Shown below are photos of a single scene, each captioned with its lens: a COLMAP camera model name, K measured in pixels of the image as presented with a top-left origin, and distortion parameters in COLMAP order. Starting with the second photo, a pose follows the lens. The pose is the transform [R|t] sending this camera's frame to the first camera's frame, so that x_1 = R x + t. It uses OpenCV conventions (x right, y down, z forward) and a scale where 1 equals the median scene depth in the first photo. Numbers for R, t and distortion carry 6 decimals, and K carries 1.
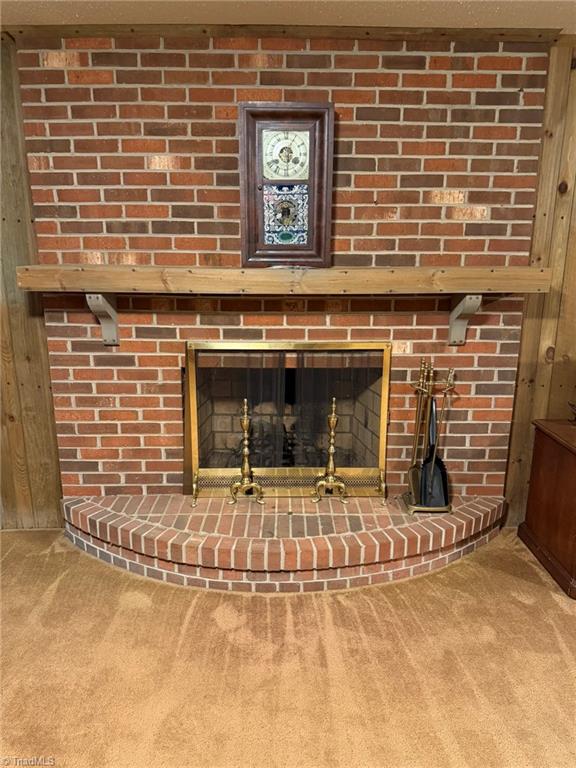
lens RADIAL K [[541.8, 0, 288.0], [0, 541.8, 384.0], [0, 0, 1]] dist [0.045923, -0.068766]
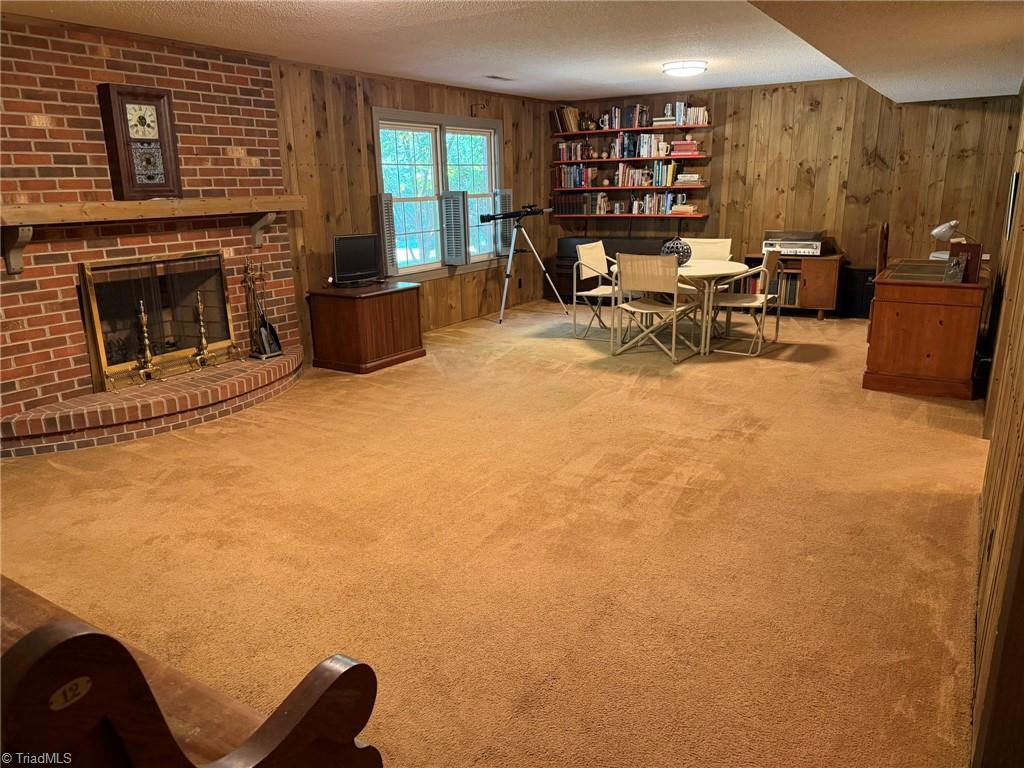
lens RADIAL K [[722.4, 0, 512.0], [0, 722.4, 384.0], [0, 0, 1]] dist [0.045923, -0.068766]
pose [[0.540120, -0.238674, 0.807035, -1.105599], [0.220765, 0.965543, 0.137801, 0.184783], [-0.812116, 0.103736, 0.574201, -0.761126]]
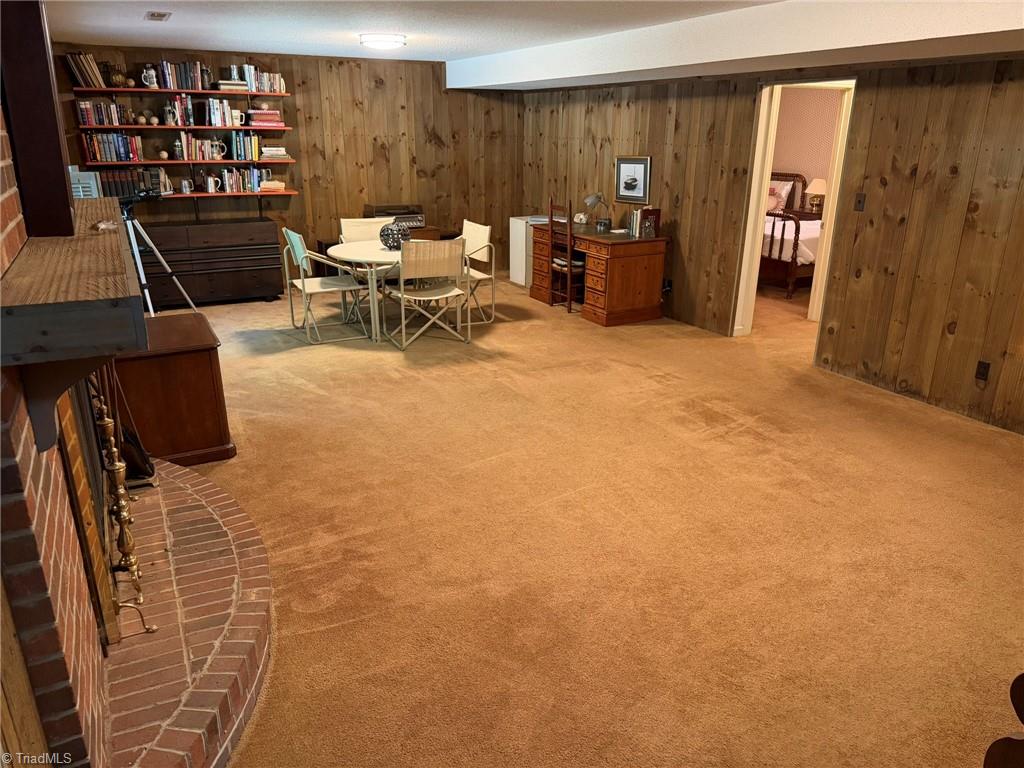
lens RADIAL K [[722.4, 0, 512.0], [0, 722.4, 384.0], [0, 0, 1]] dist [0.045923, -0.068766]
pose [[-0.458694, -0.299715, 0.836523, -1.040053], [0.203920, 0.880771, 0.427385, -0.314981], [-0.864879, 0.366623, -0.342887, 0.884448]]
